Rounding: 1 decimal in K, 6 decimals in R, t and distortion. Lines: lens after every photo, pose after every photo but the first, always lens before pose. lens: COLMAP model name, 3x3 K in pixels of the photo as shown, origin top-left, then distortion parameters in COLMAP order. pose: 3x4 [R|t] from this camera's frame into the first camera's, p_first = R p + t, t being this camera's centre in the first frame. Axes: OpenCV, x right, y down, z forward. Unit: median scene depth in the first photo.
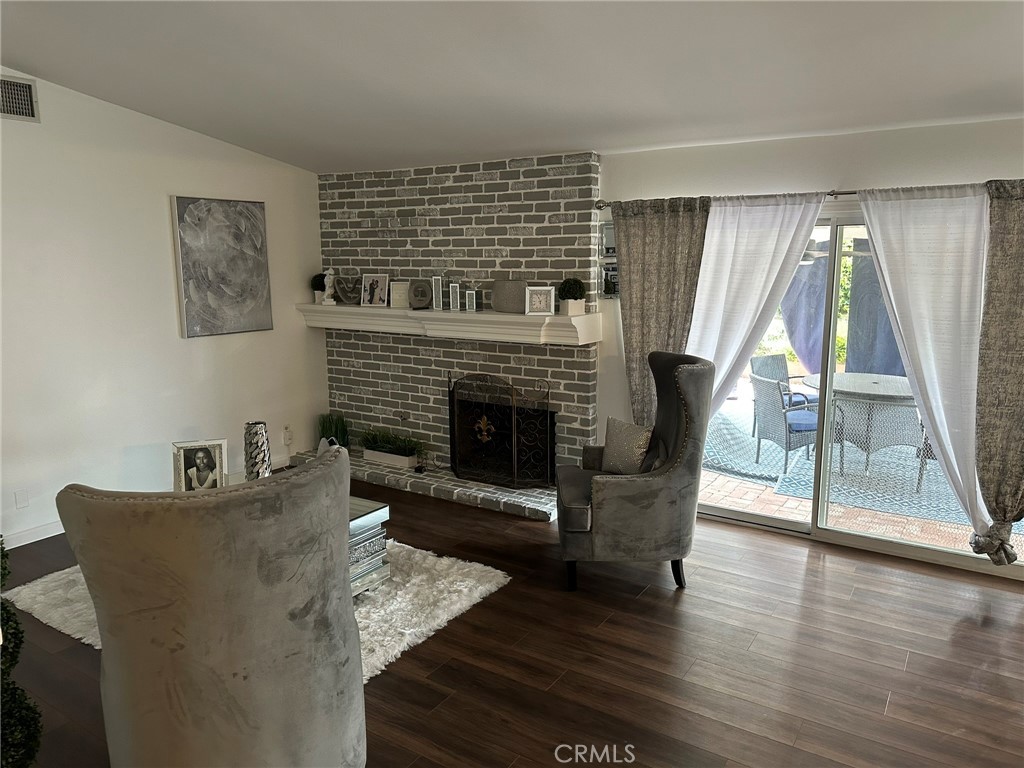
lens RADIAL K [[723.7, 0, 511.8], [0, 723.7, 389.7], [0, 0, 1]] dist [0.100935, -0.146882]
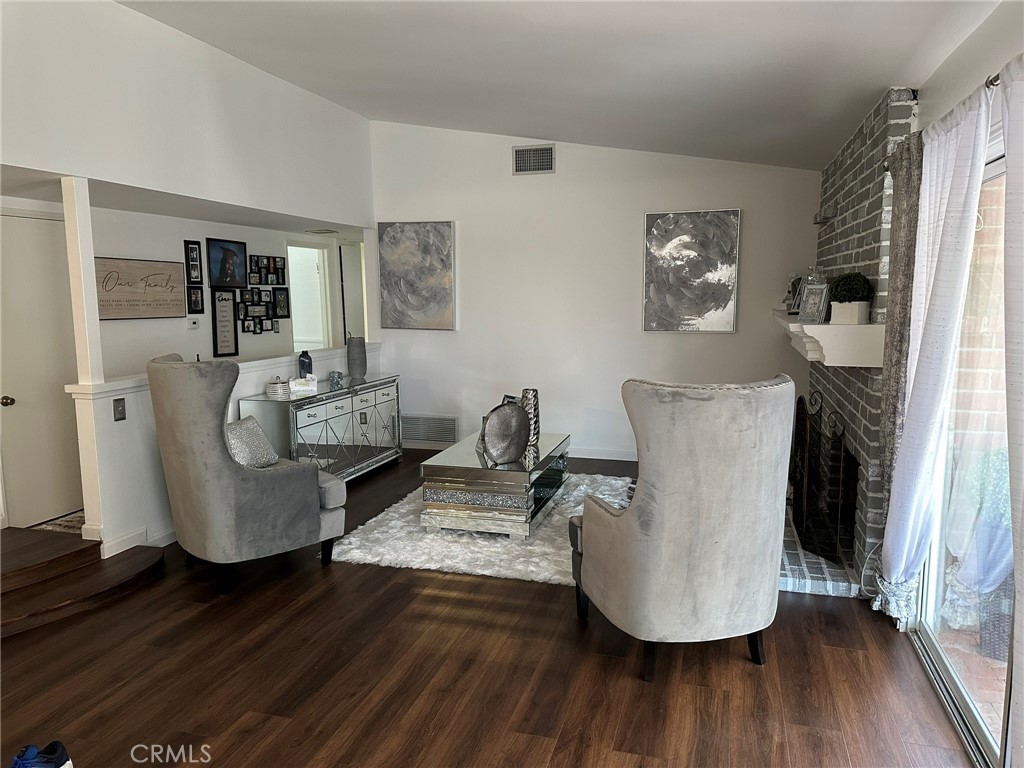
lens RADIAL K [[723.7, 0, 511.8], [0, 723.7, 389.7], [0, 0, 1]] dist [0.100935, -0.146882]
pose [[0.283481, 0.132719, -0.949750, 0.642852], [-0.154970, 0.983700, 0.091207, -0.053016], [0.946374, 0.121327, 0.299427, 0.456577]]
